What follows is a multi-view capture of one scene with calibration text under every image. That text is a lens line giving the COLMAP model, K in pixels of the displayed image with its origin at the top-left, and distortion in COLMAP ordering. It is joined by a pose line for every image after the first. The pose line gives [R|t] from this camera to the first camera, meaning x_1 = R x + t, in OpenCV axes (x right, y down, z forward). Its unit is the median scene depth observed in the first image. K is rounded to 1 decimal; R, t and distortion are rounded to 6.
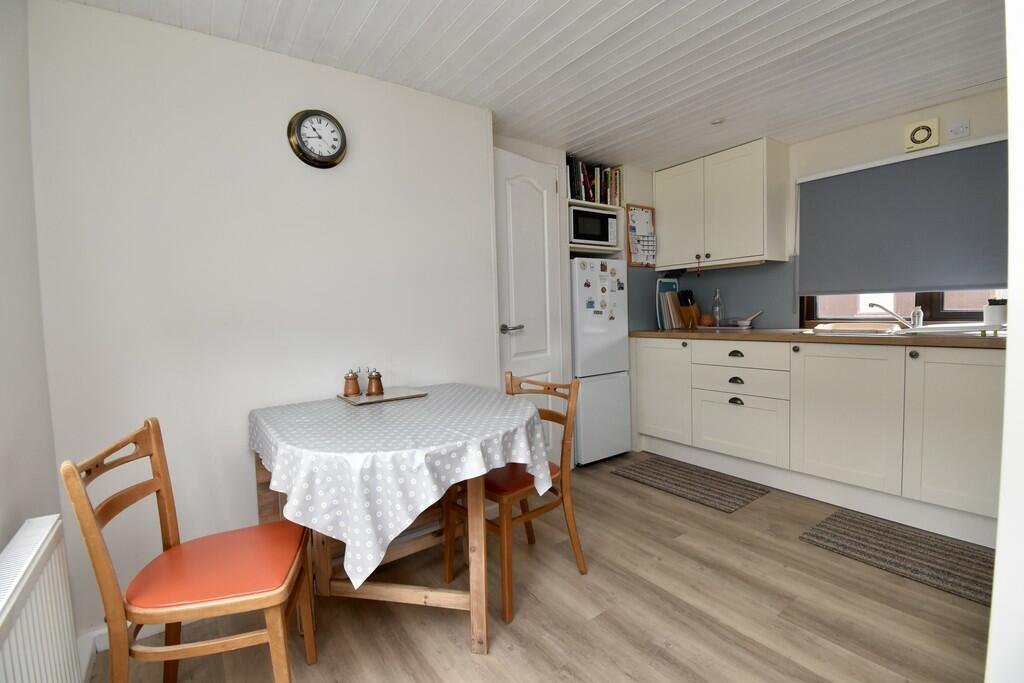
lens RADIAL K [[453.0, 0, 513.0], [0, 453.0, 338.9], [0, 0, 1]] dist [-0.014341, -0.006284]
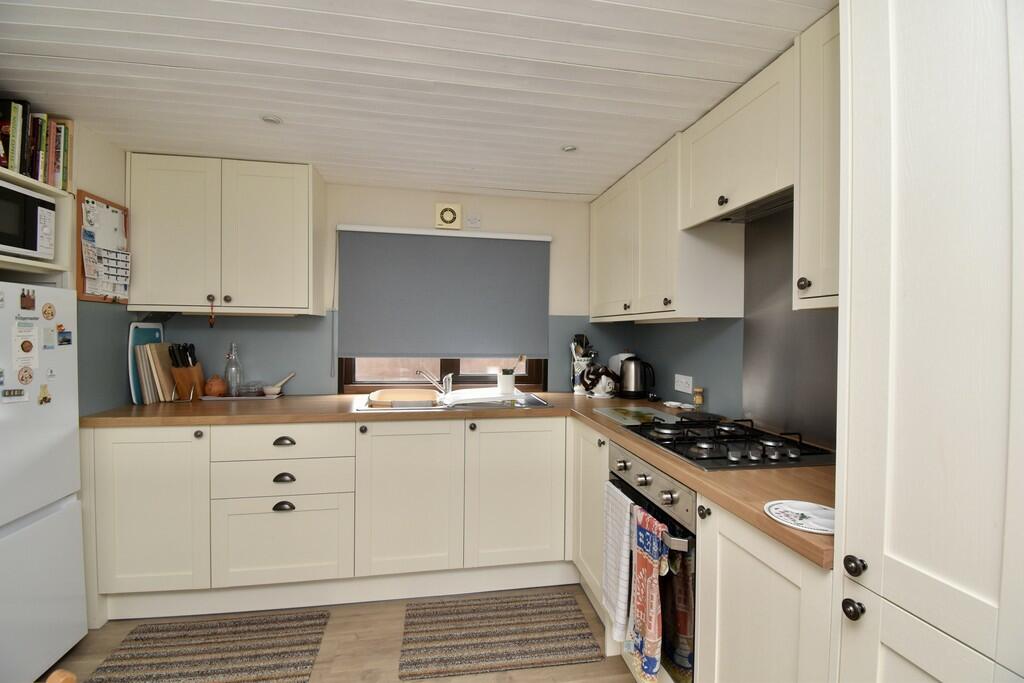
lens RADIAL K [[453.0, 0, 516.7], [0, 453.0, 338.6], [0, 0, 1]] dist [-0.014341, -0.006284]
pose [[0.427960, 0.031261, 0.903257, -0.006757], [0.027352, 0.998496, -0.047516, -0.076040], [-0.903384, 0.045041, 0.426461, 0.294197]]
